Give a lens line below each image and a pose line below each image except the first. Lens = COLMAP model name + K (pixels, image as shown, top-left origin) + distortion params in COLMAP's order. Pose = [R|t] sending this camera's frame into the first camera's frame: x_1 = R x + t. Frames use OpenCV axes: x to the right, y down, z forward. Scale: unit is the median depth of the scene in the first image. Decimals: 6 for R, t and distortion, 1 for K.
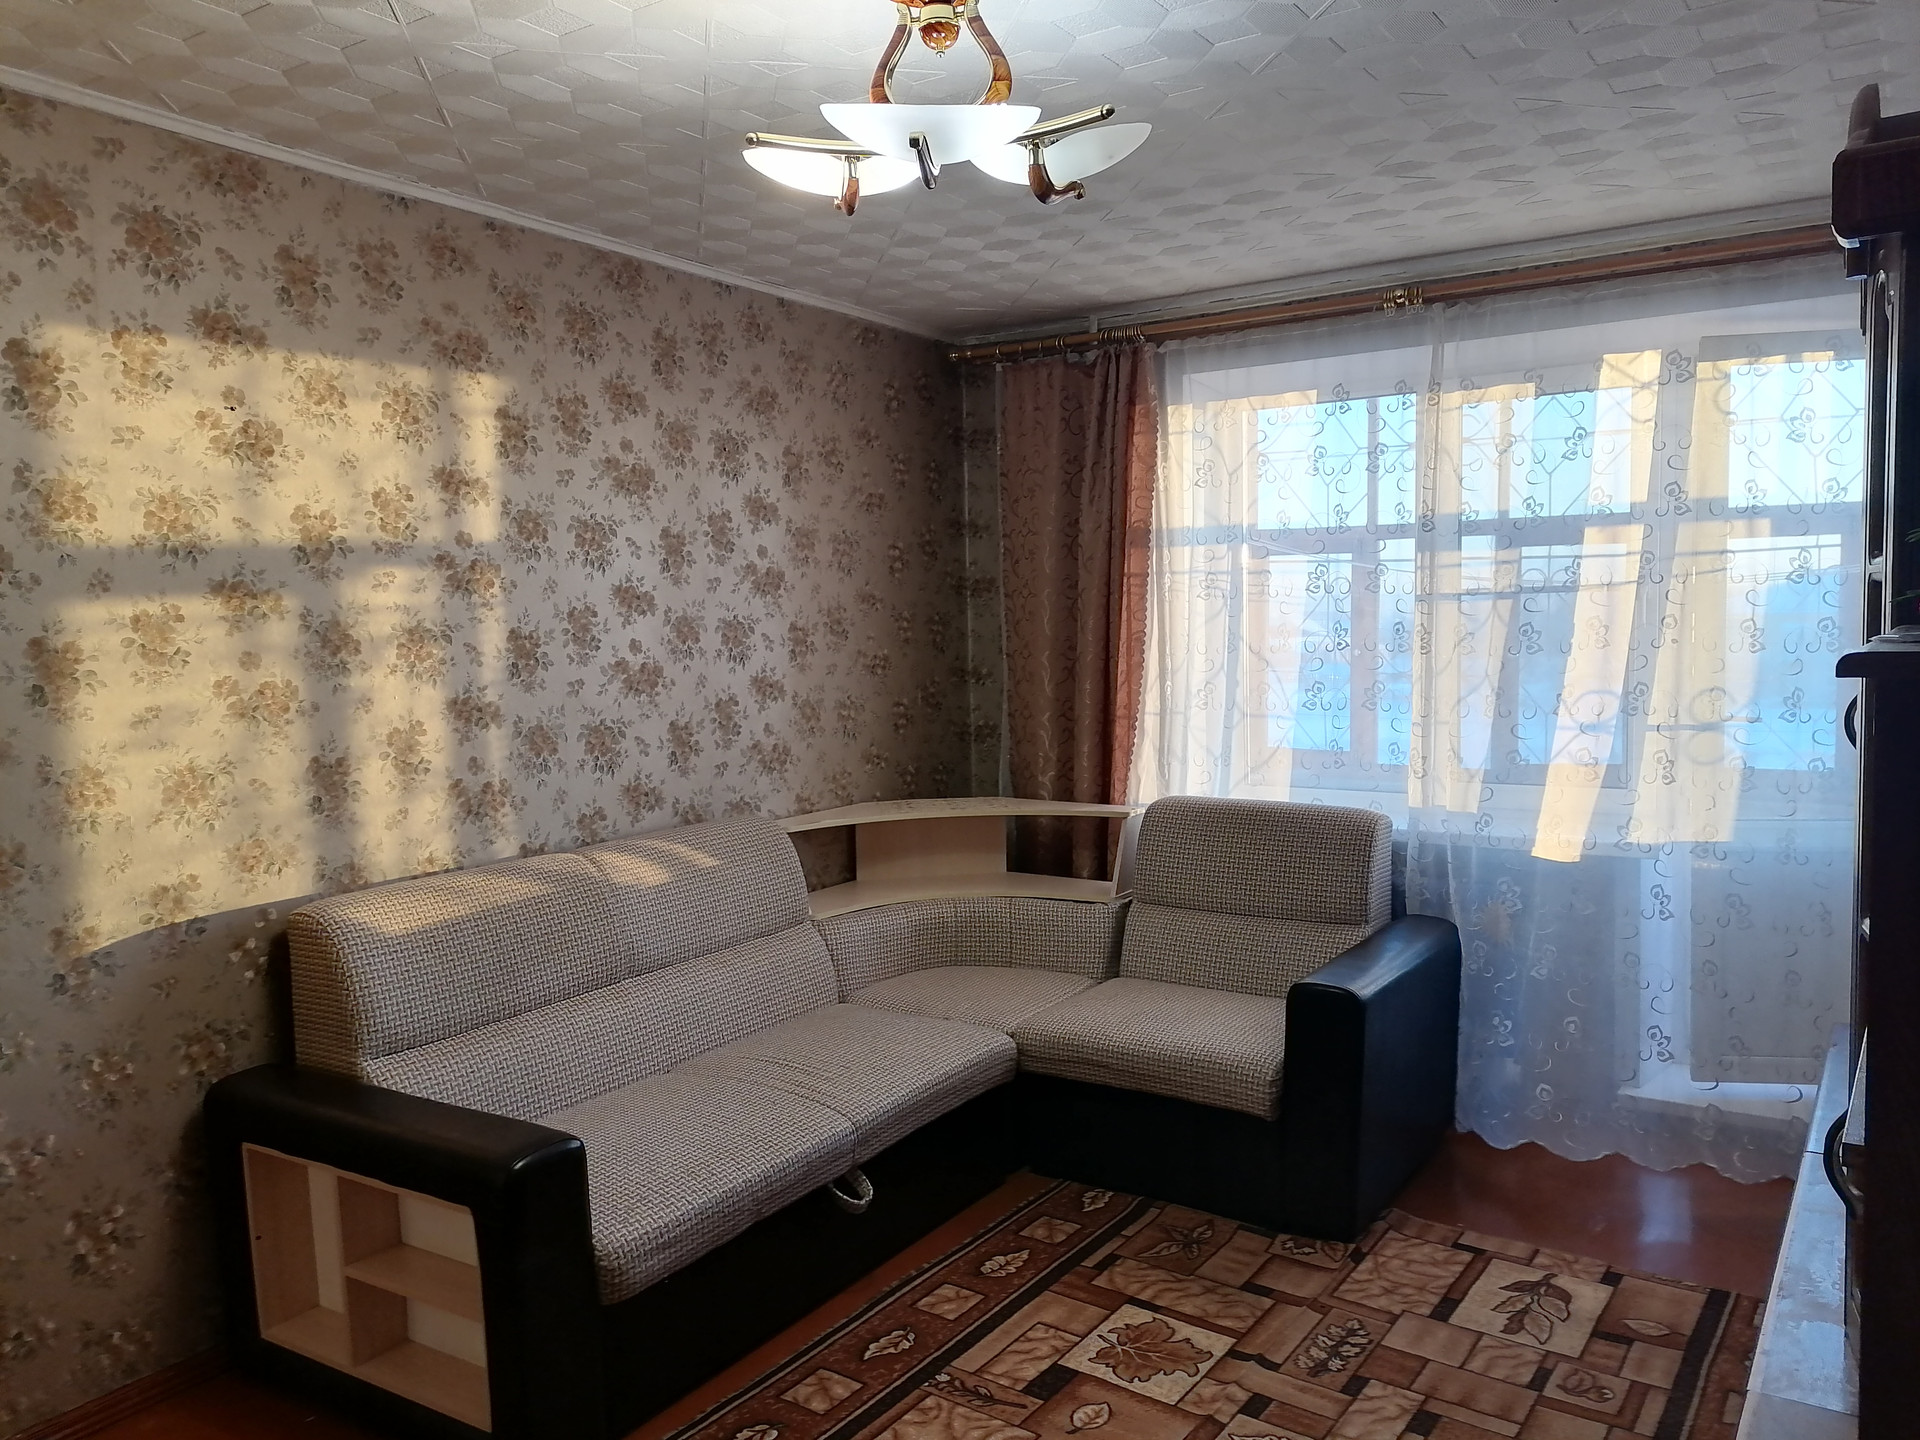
lens RADIAL K [[1465.1, 0, 960.0], [0, 1465.1, 720.0], [0, 0, 1]] dist [0.137733, -0.156178]
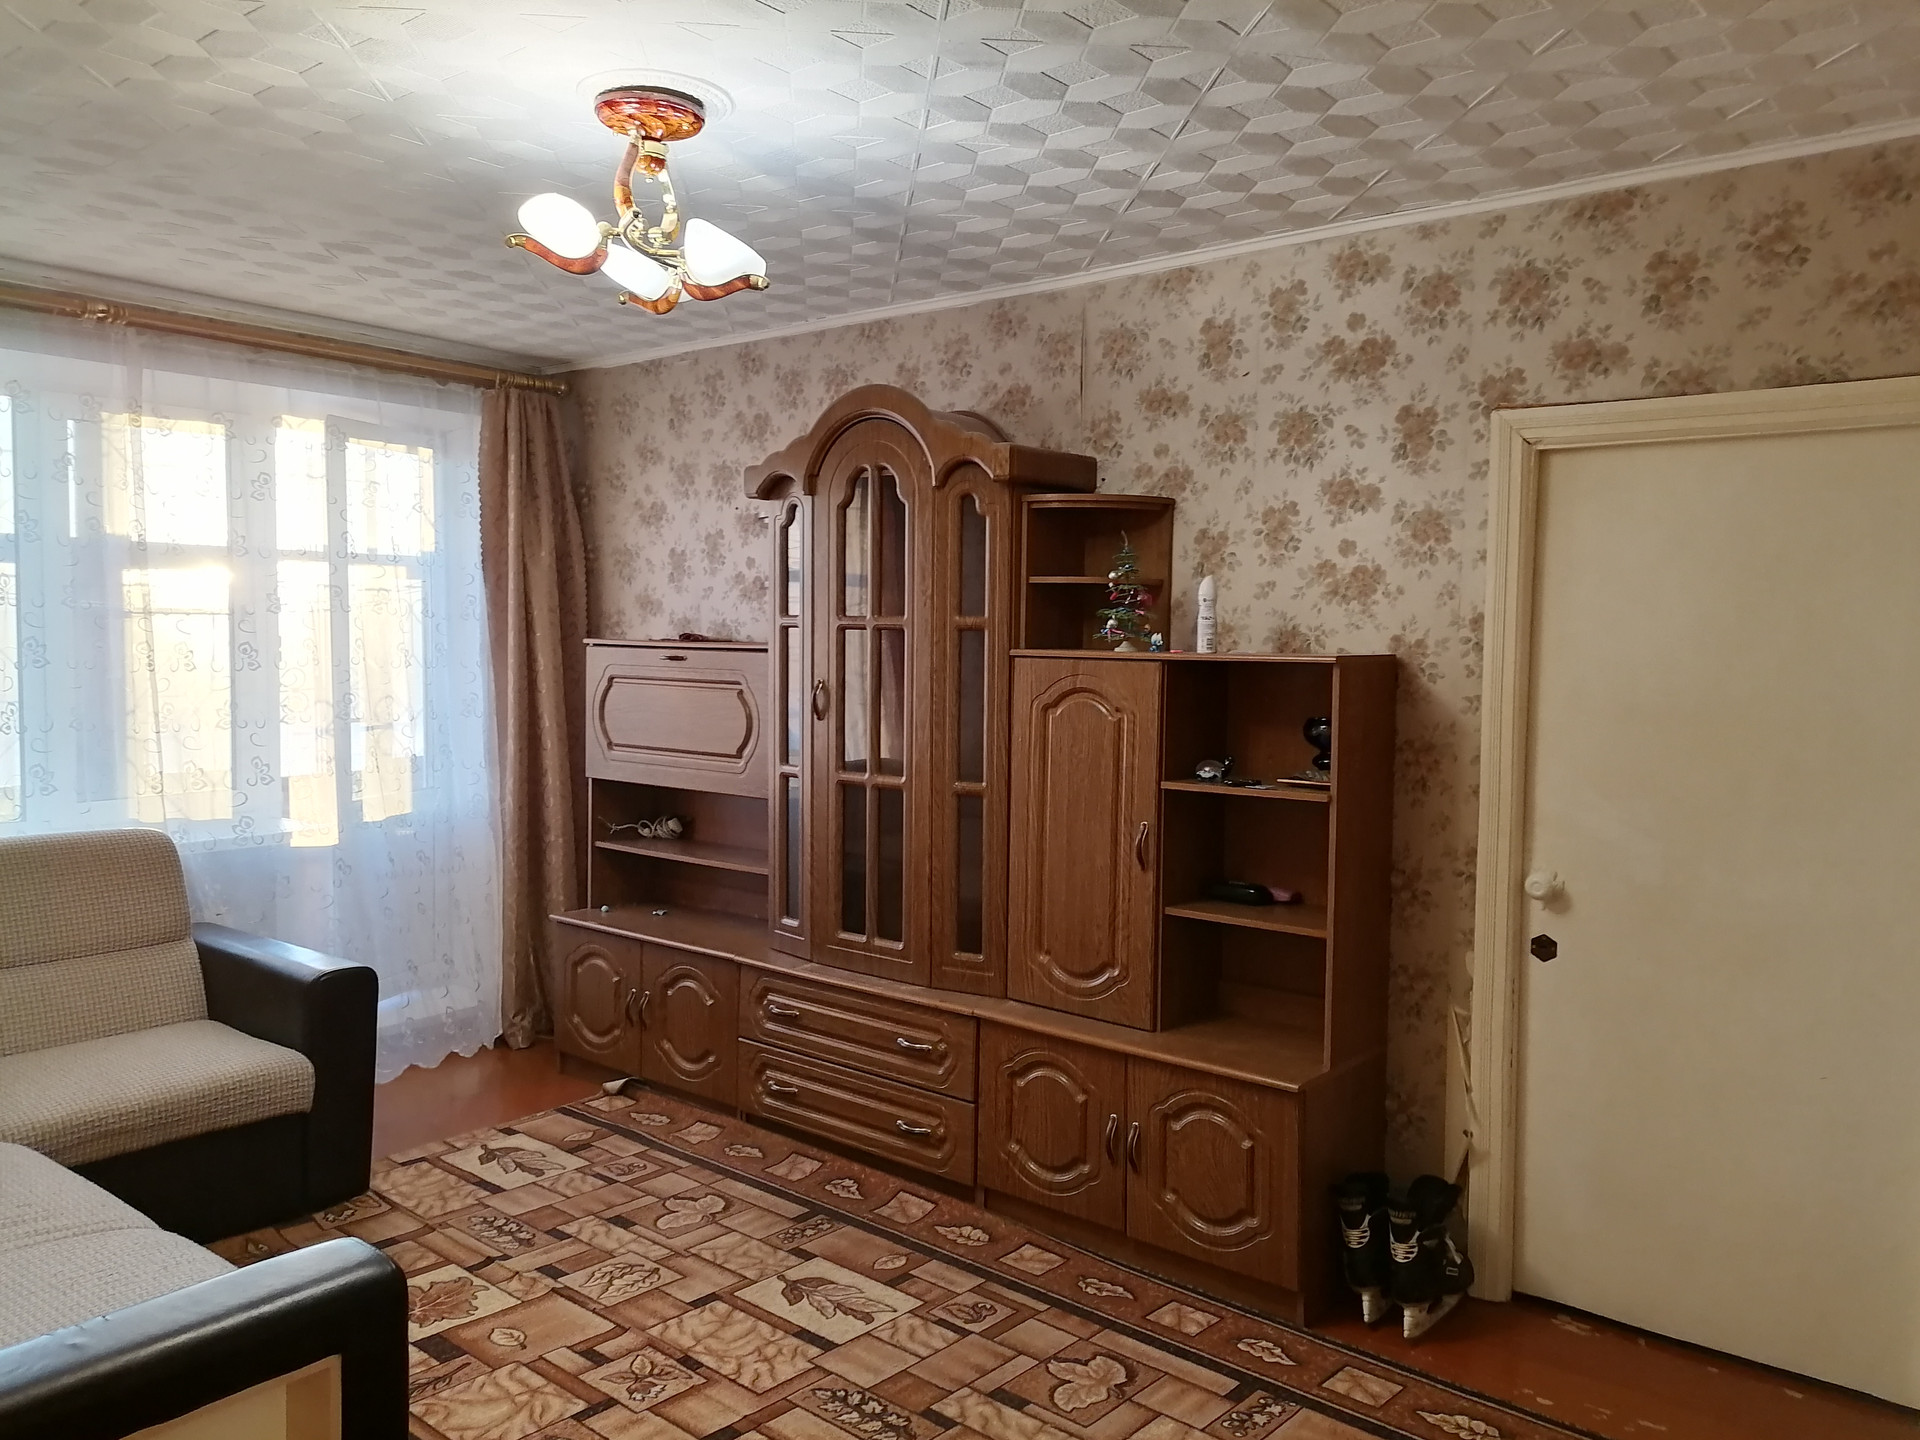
lens RADIAL K [[1465.1, 0, 960.0], [0, 1465.1, 720.0], [0, 0, 1]] dist [0.137733, -0.156178]
pose [[0.116129, -0.038590, 0.992484, -0.869956], [0.064494, 0.997429, 0.031236, -0.010006], [-0.991138, 0.060382, 0.118319, 0.447250]]
